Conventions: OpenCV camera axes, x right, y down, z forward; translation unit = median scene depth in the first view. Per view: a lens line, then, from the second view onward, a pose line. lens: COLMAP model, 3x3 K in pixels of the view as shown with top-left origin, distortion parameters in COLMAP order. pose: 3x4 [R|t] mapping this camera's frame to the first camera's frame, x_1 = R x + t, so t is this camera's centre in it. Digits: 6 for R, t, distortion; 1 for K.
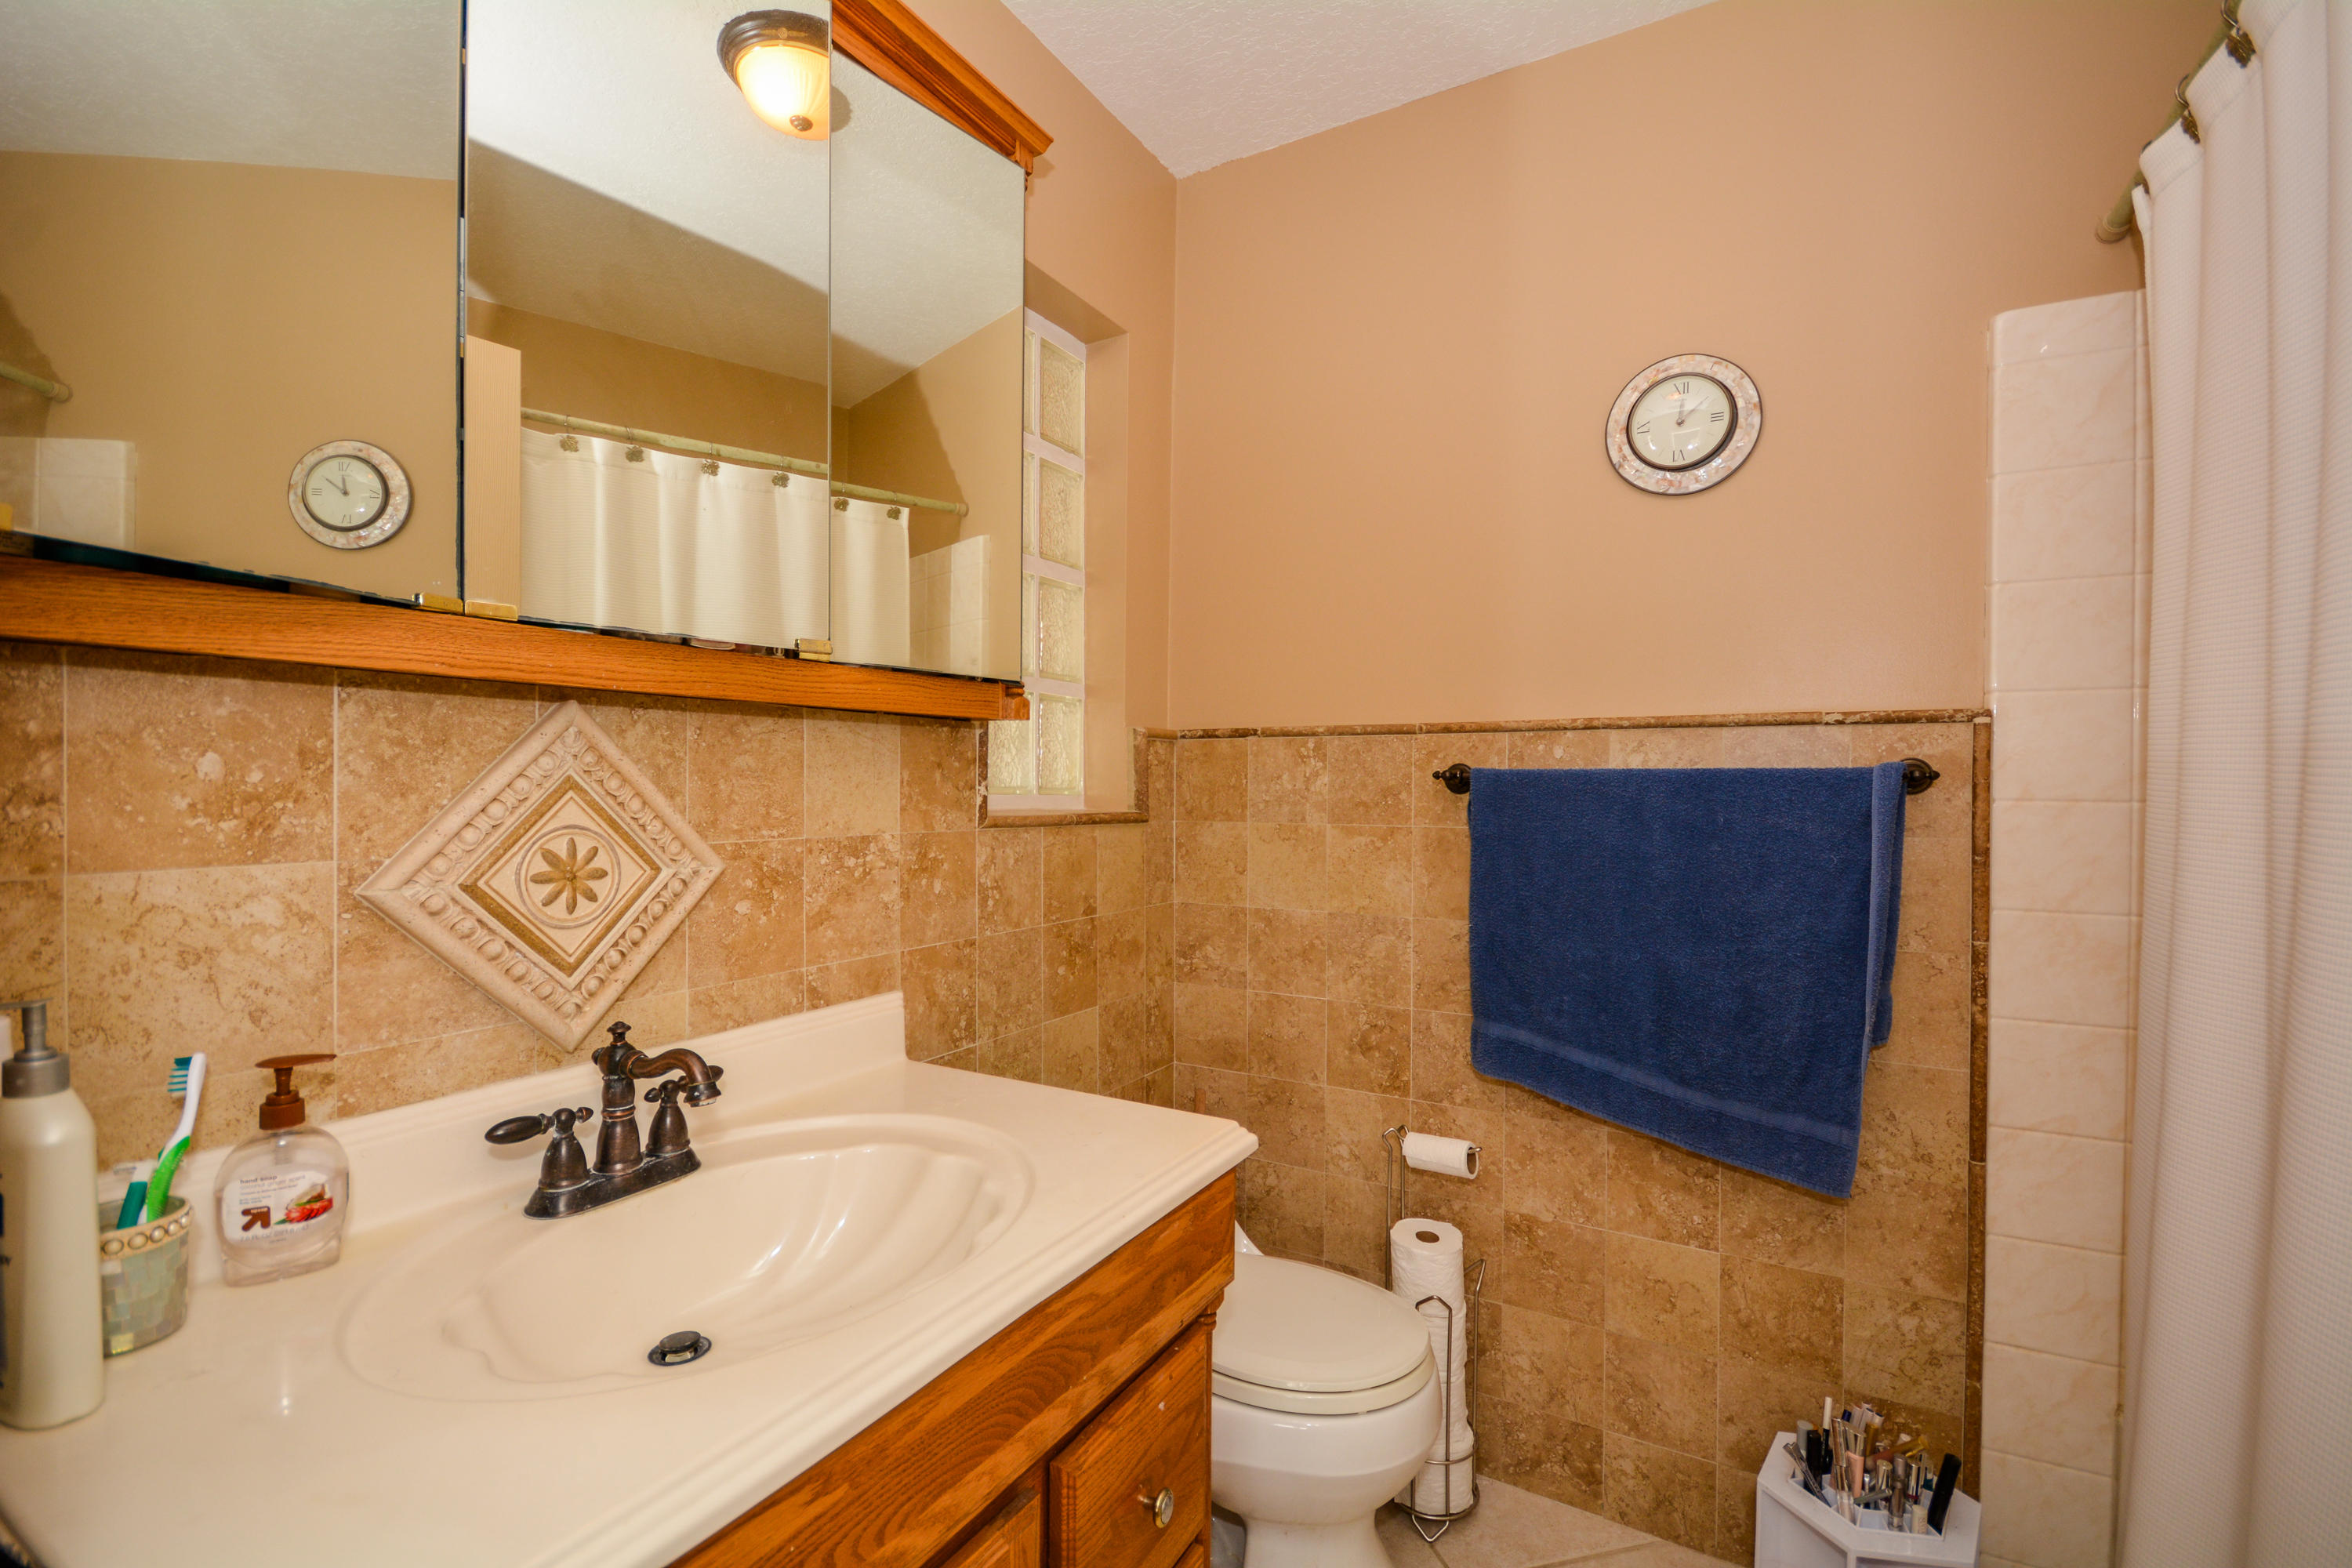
lens RADIAL K [[1053.0, 0, 1173.7], [0, 1053.0, 788.6], [0, 0, 1]] dist [0.002944, -0.006652]
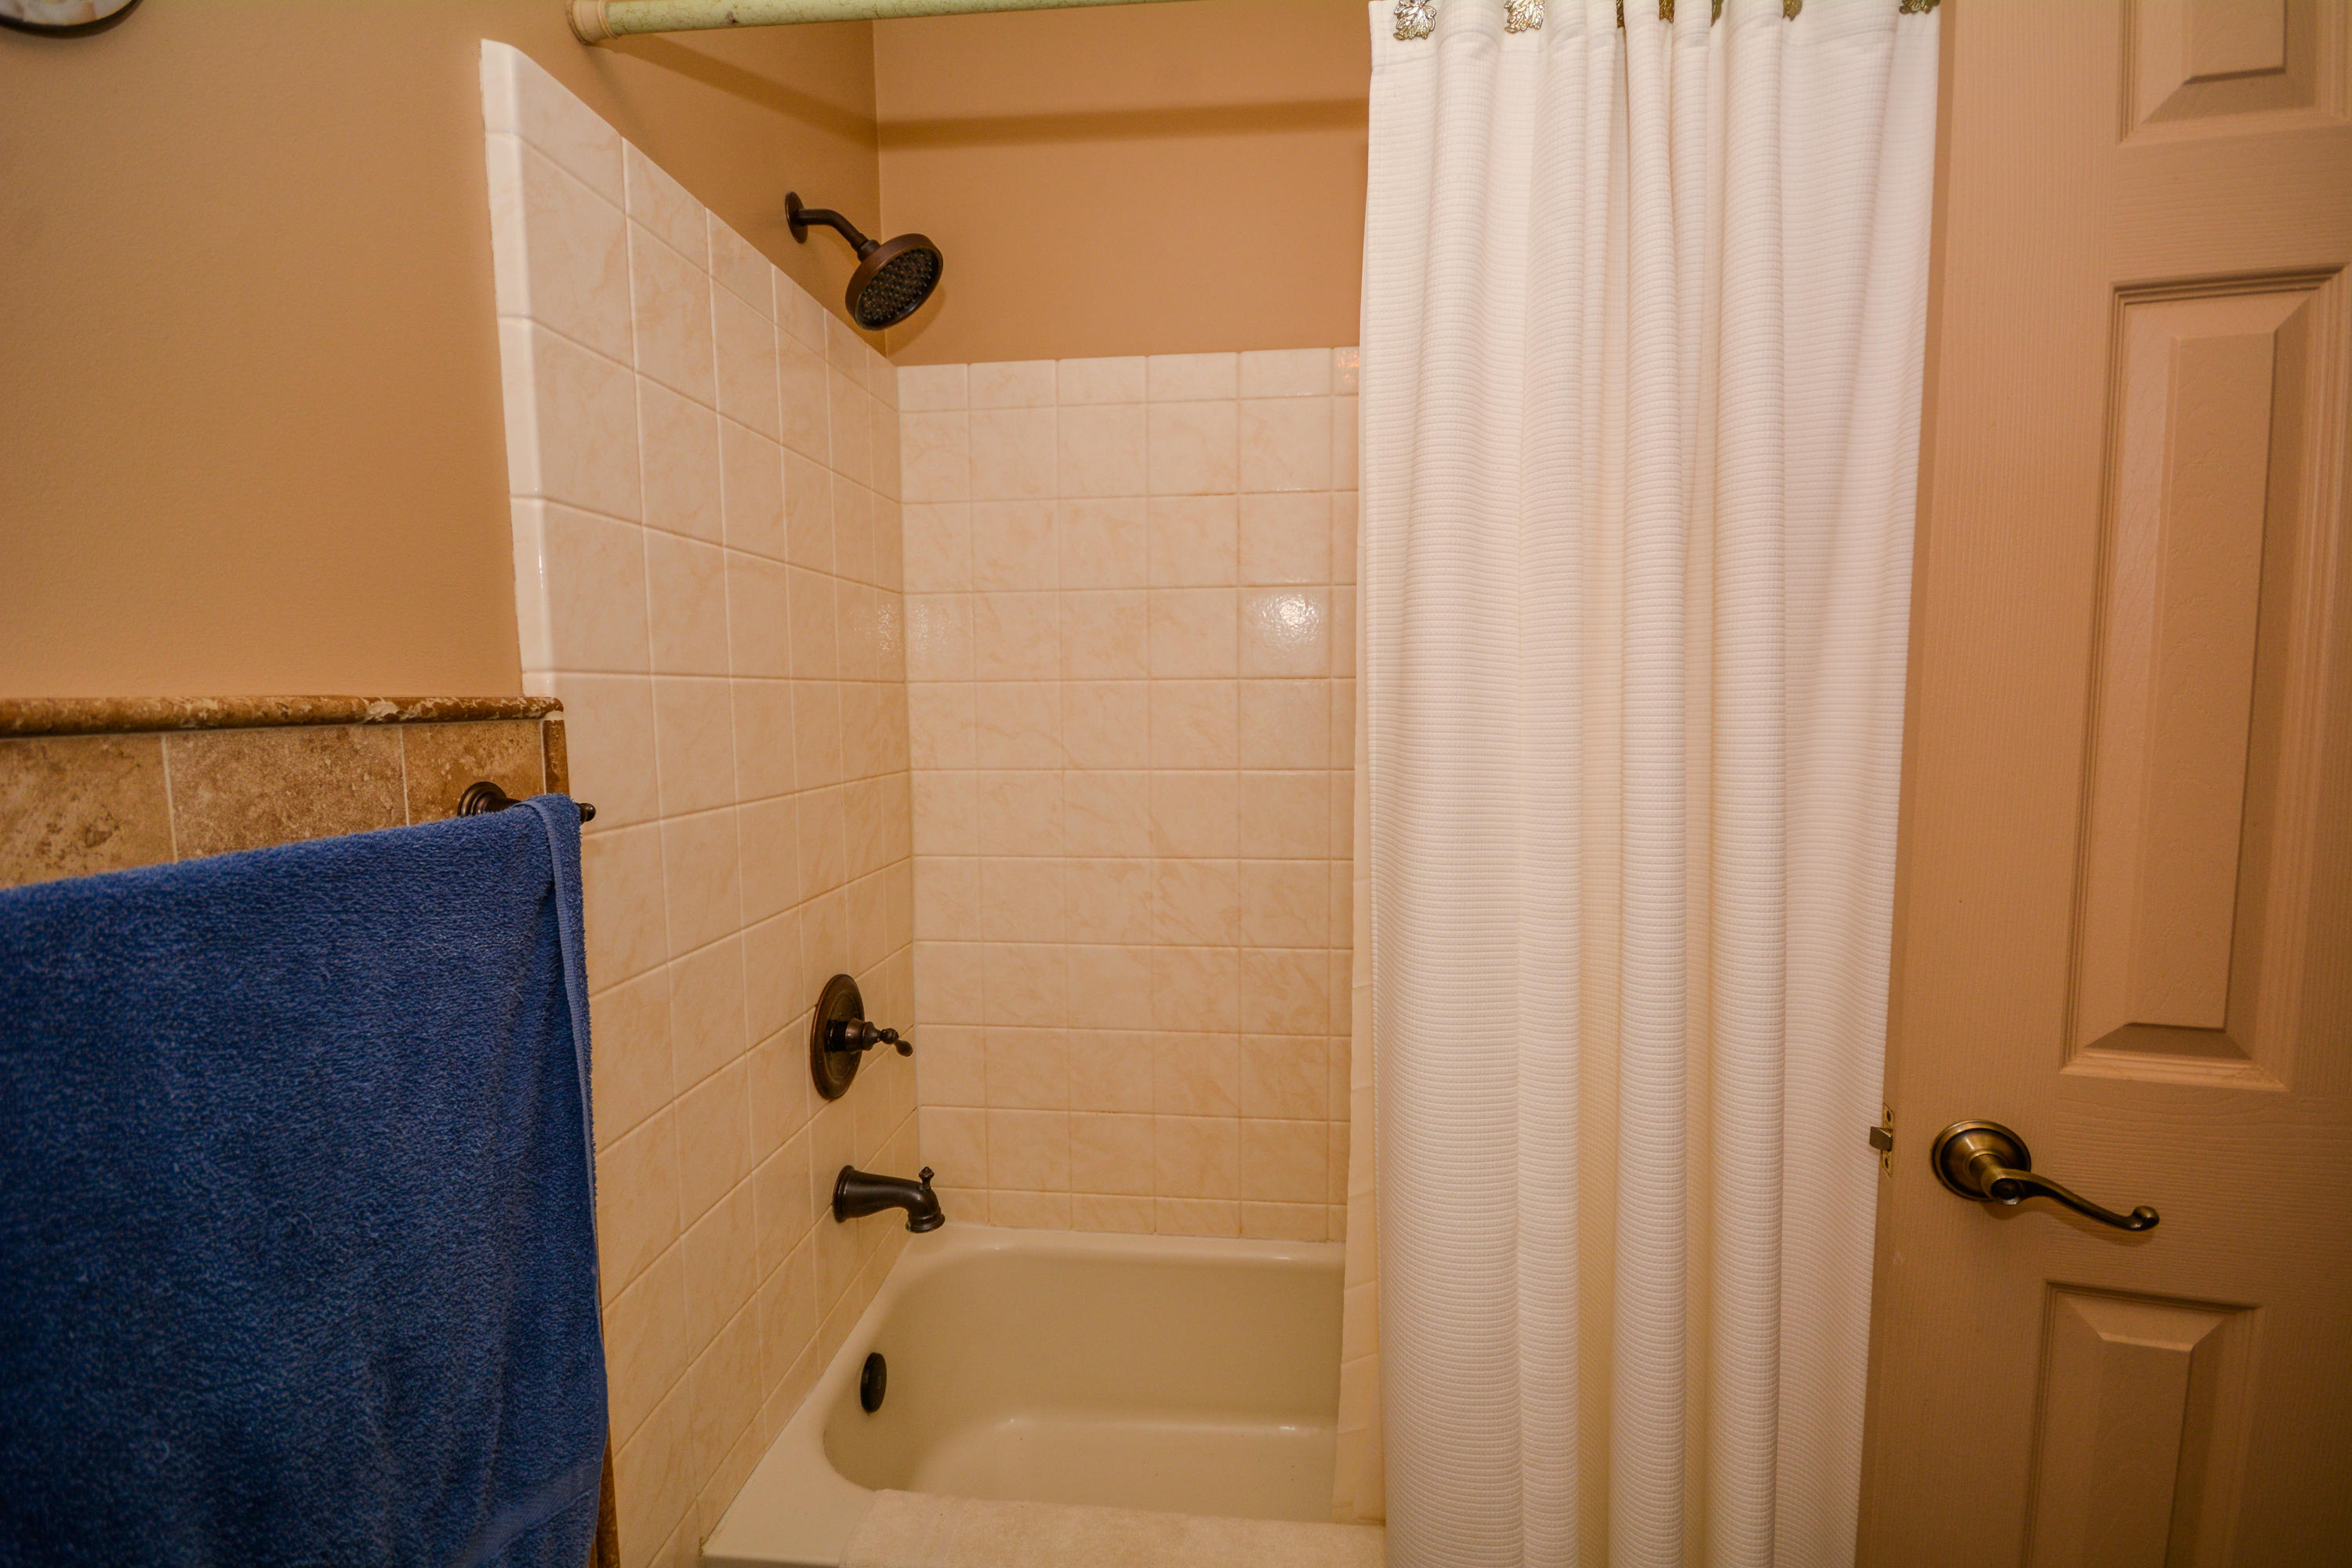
lens RADIAL K [[1053.0, 0, 1173.8], [0, 1053.0, 777.5], [0, 0, 1]] dist [0.002944, -0.006652]
pose [[-0.414631, -0.073997, 0.906976, 0.040590], [0.009860, 0.996265, 0.085789, -0.075772], [-0.909936, 0.044513, -0.412353, 0.887704]]
